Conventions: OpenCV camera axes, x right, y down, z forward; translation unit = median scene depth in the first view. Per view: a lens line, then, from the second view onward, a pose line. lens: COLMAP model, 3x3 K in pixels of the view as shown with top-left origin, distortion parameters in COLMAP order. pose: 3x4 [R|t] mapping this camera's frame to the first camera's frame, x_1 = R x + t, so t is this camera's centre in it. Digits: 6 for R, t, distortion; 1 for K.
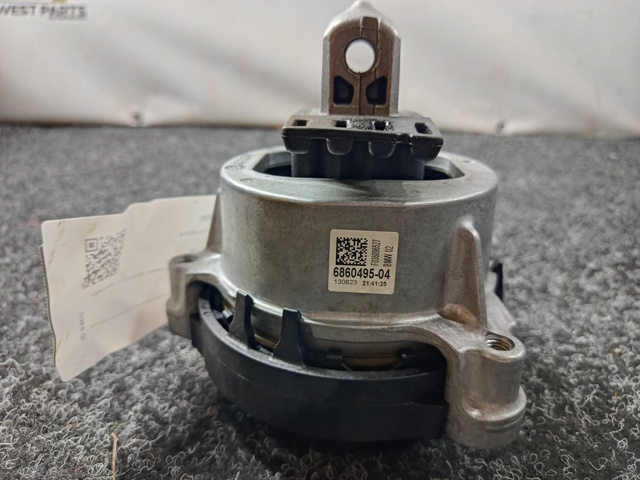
lens RADIAL K [[479.7, 0, 320.0], [0, 479.7, 240.0], [0, 0, 1]] dist [-0.080163, 0.044179]
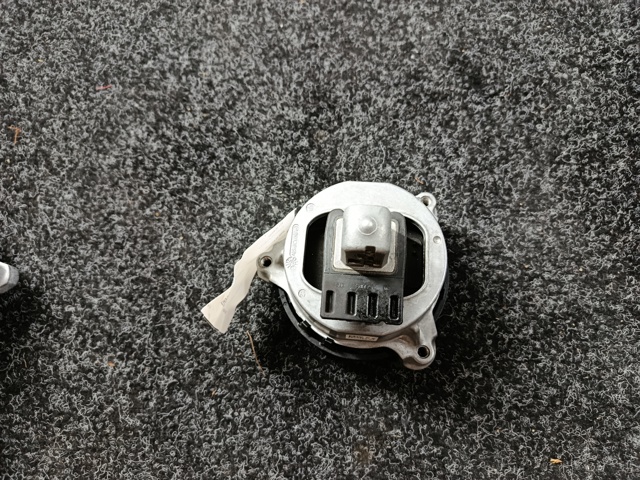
lens RADIAL K [[462.3, 0, 318.4], [0, 462.3, 239.7], [0, 0, 1]] dist [0.006531, -0.043377]
pose [[0.996825, 0.005604, -0.079424, 0.030321], [0.060192, 0.599935, 0.797781, -0.926415], [0.052120, -0.800029, 0.597693, 0.053882]]
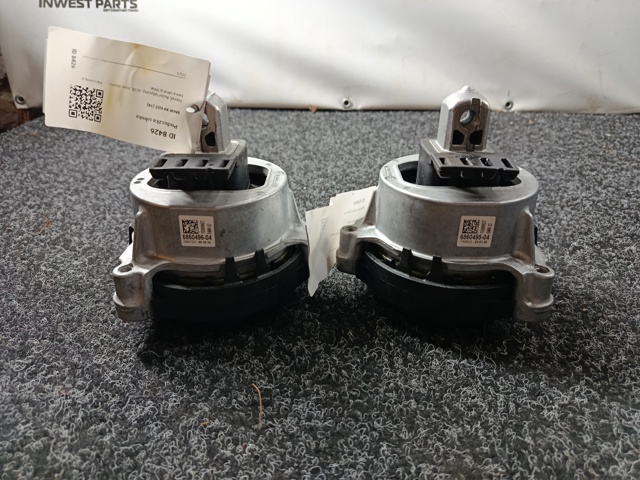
lens RADIAL K [[462.3, 0, 318.4], [0, 462.3, 239.7], [0, 0, 1]] dist [0.006531, -0.043377]
pose [[0.999815, -0.005824, -0.018330, -0.133220], [0.007674, 0.994701, 0.102519, -0.107547], [0.017636, -0.102640, 0.994562, -0.337910]]
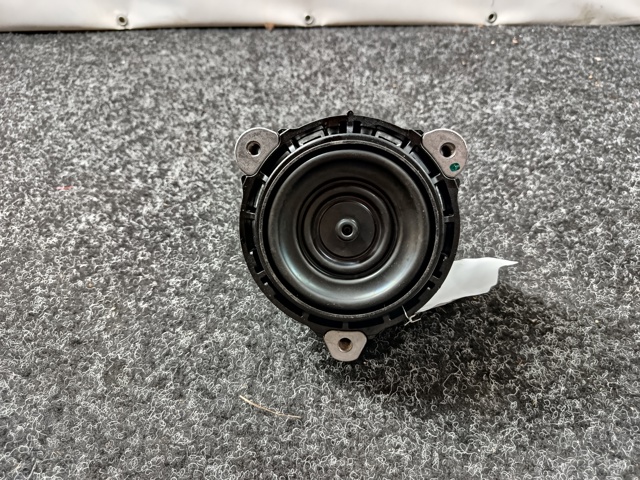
lens RADIAL K [[467.7, 0, 320.0], [0, 467.7, 240.0], [0, 0, 1]] dist [-0.028903, -0.001195]
pose [[0.999385, -0.035079, -0.000012, 0.019101], [0.033100, 0.942894, 0.331445, -0.363467], [-0.011615, -0.331241, 0.943475, -0.154828]]
